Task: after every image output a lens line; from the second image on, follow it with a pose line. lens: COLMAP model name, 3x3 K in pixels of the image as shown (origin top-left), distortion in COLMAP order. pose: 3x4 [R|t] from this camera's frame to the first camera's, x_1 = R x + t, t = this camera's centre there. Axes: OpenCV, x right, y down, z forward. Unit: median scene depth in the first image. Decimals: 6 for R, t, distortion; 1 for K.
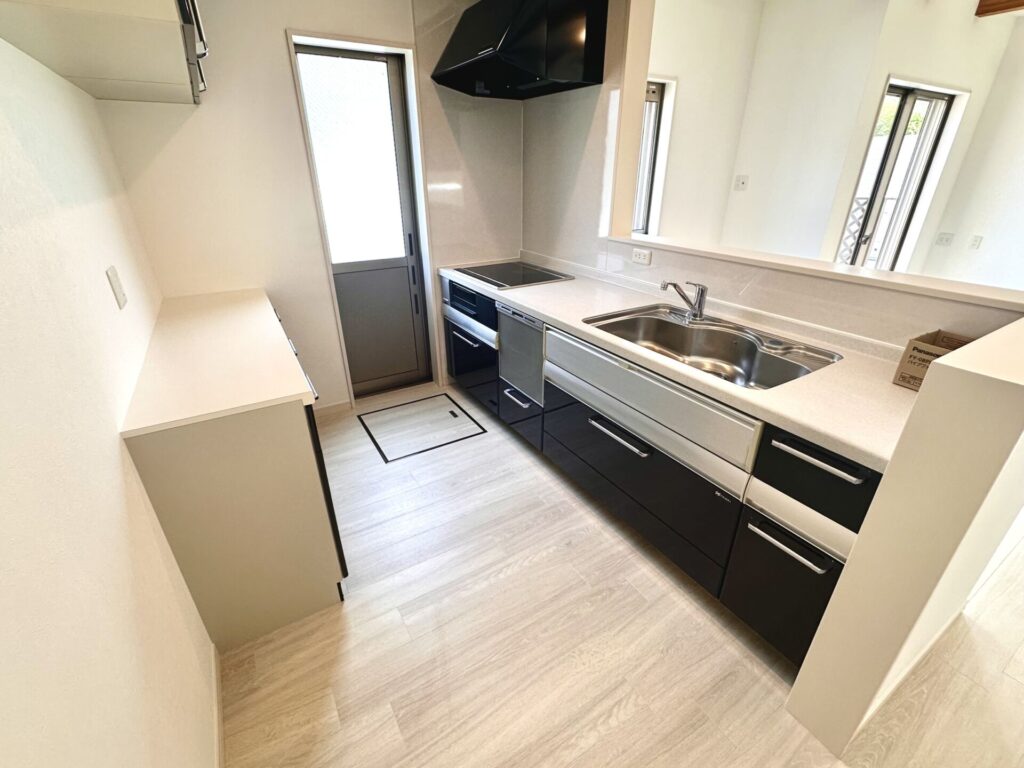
lens RADIAL K [[455.5, 0, 516.9], [0, 455.5, 387.7], [0, 0, 1]] dist [-0.004423, 0.001008]
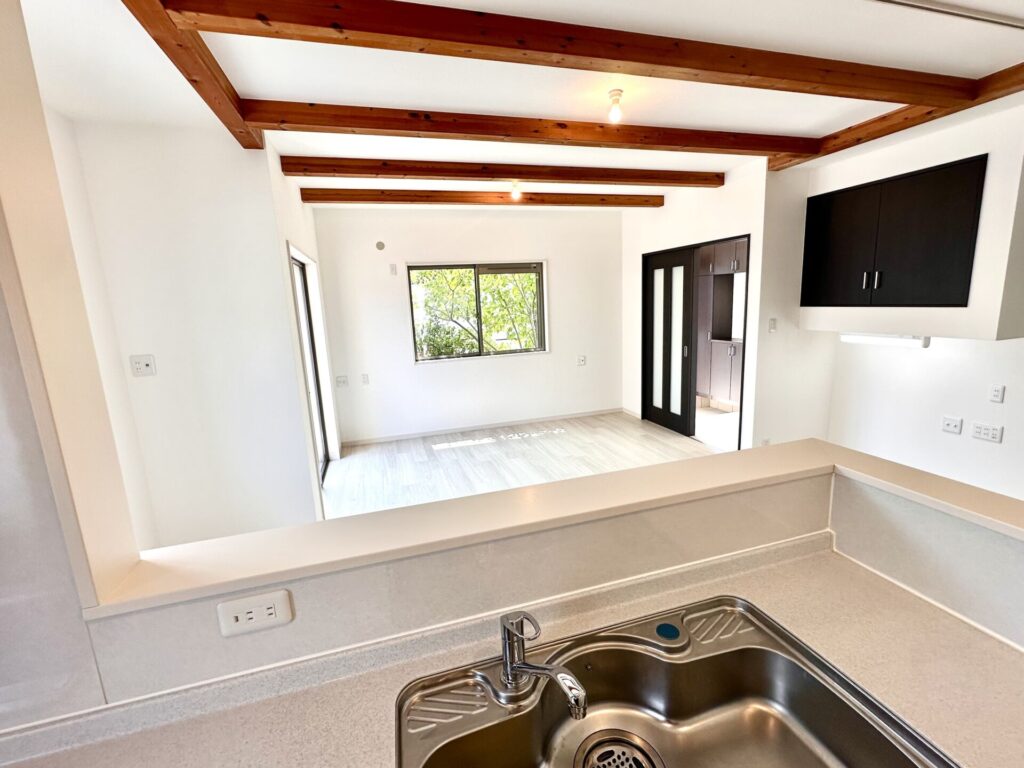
lens RADIAL K [[455.5, 0, 514.2], [0, 455.5, 382.6], [0, 0, 1]] dist [-0.004423, 0.001008]
pose [[0.253621, -0.183646, 0.949711, 0.010366], [0.463393, 0.884886, 0.047362, -0.356349], [-0.849084, 0.428077, 0.309526, 0.598930]]
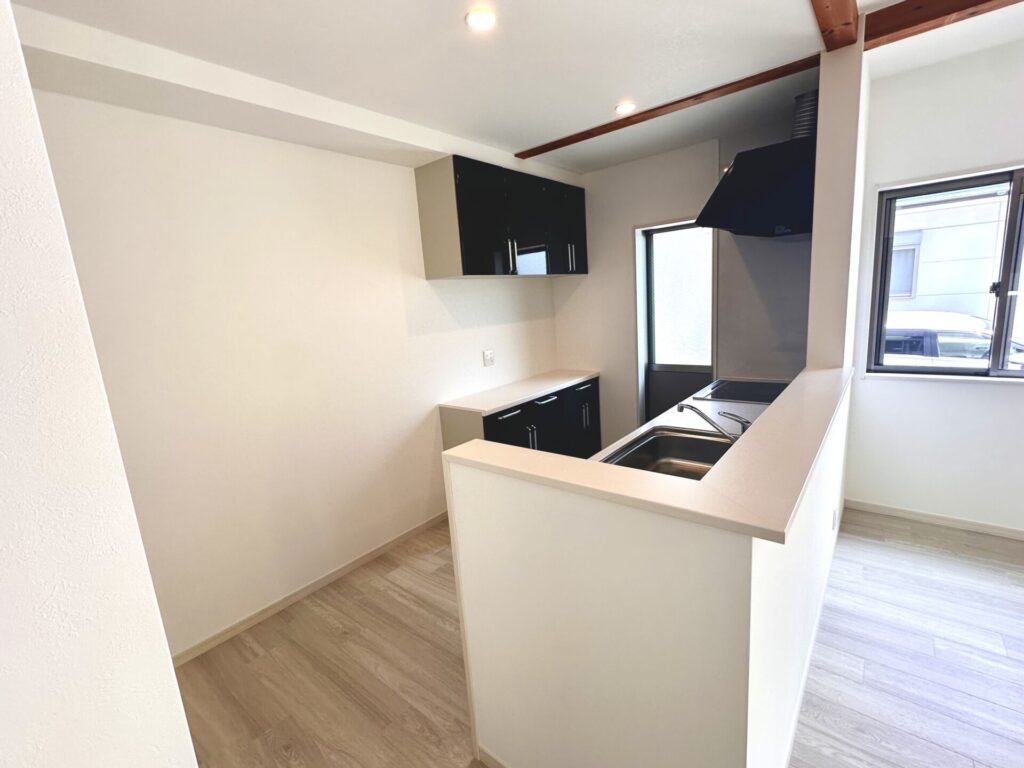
lens RADIAL K [[455.5, 0, 510.4], [0, 455.5, 383.5], [0, 0, 1]] dist [-0.004423, 0.001008]
pose [[0.327318, 0.152092, -0.932594, 0.902761], [-0.346330, 0.937589, 0.031353, -0.124221], [0.879158, 0.312722, 0.359564, 0.151276]]
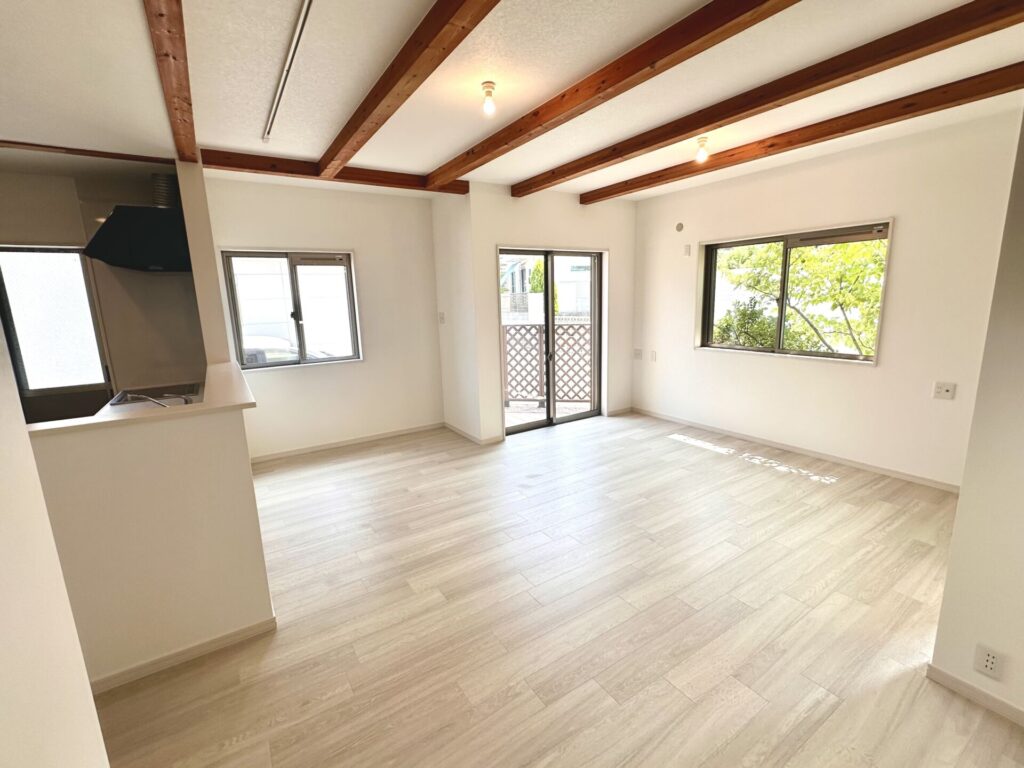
lens RADIAL K [[455.5, 0, 514.3], [0, 455.5, 384.4], [0, 0, 1]] dist [-0.004423, 0.001008]
pose [[0.999156, -0.031844, 0.025940, 1.129338], [0.037475, 0.965299, -0.258446, 0.125115], [-0.016810, 0.259200, 0.965677, -0.343247]]
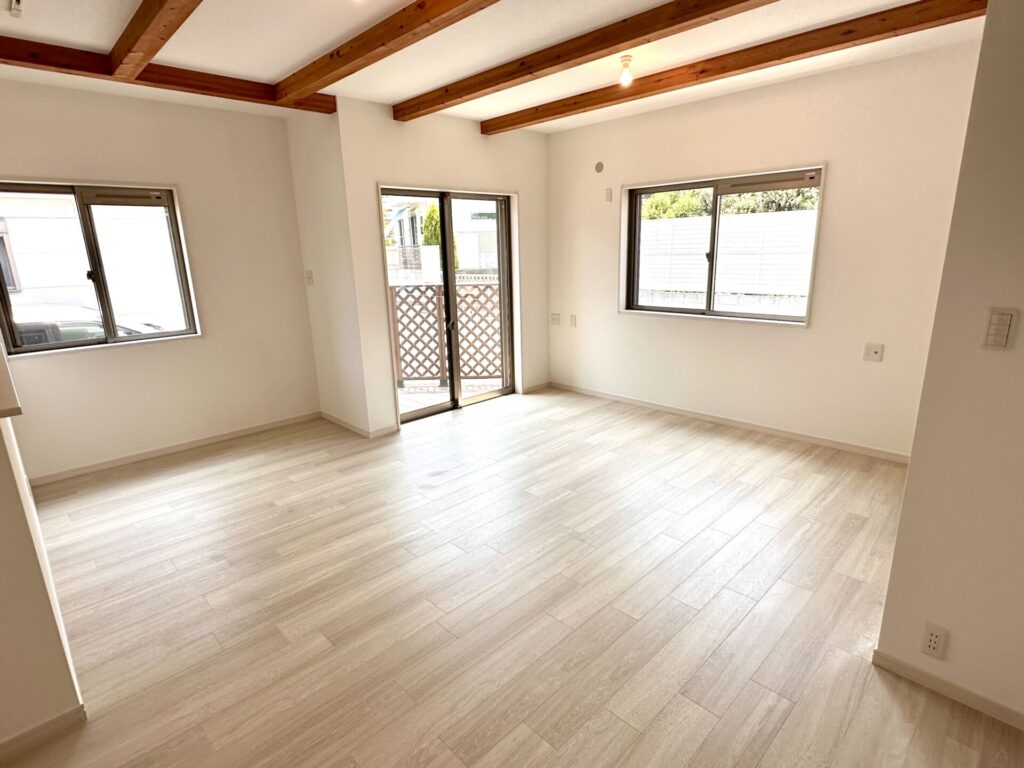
lens RADIAL K [[535.3, 0, 512.6], [0, 535.3, 387.9], [0, 0, 1]] dist [-0.002805, 0.000620]
pose [[0.974185, -0.078817, 0.211546, 1.131821], [0.118984, 0.975616, -0.184436, 0.093971], [-0.191851, 0.204845, 0.959808, -0.277655]]
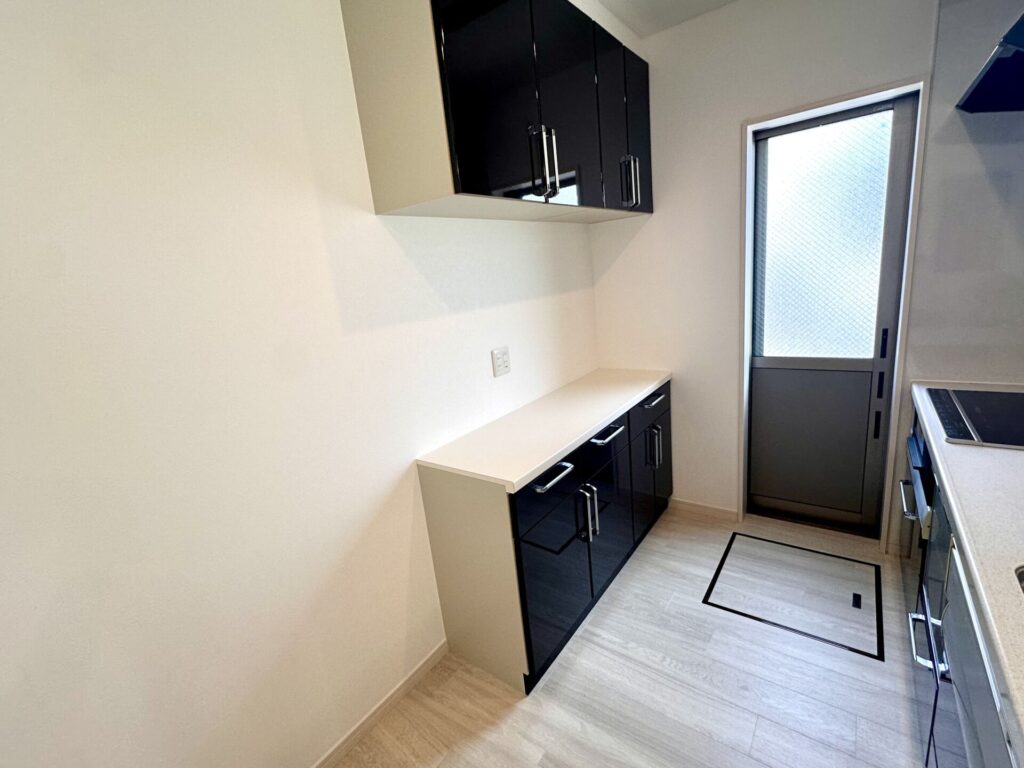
lens RADIAL K [[455.5, 0, 509.7], [0, 455.5, 388.1], [0, 0, 1]] dist [-0.004423, 0.001008]
pose [[0.368997, 0.189958, -0.909812, 0.257654], [-0.308969, 0.948291, 0.072682, -0.151972], [0.876573, 0.254285, 0.408607, 0.279535]]
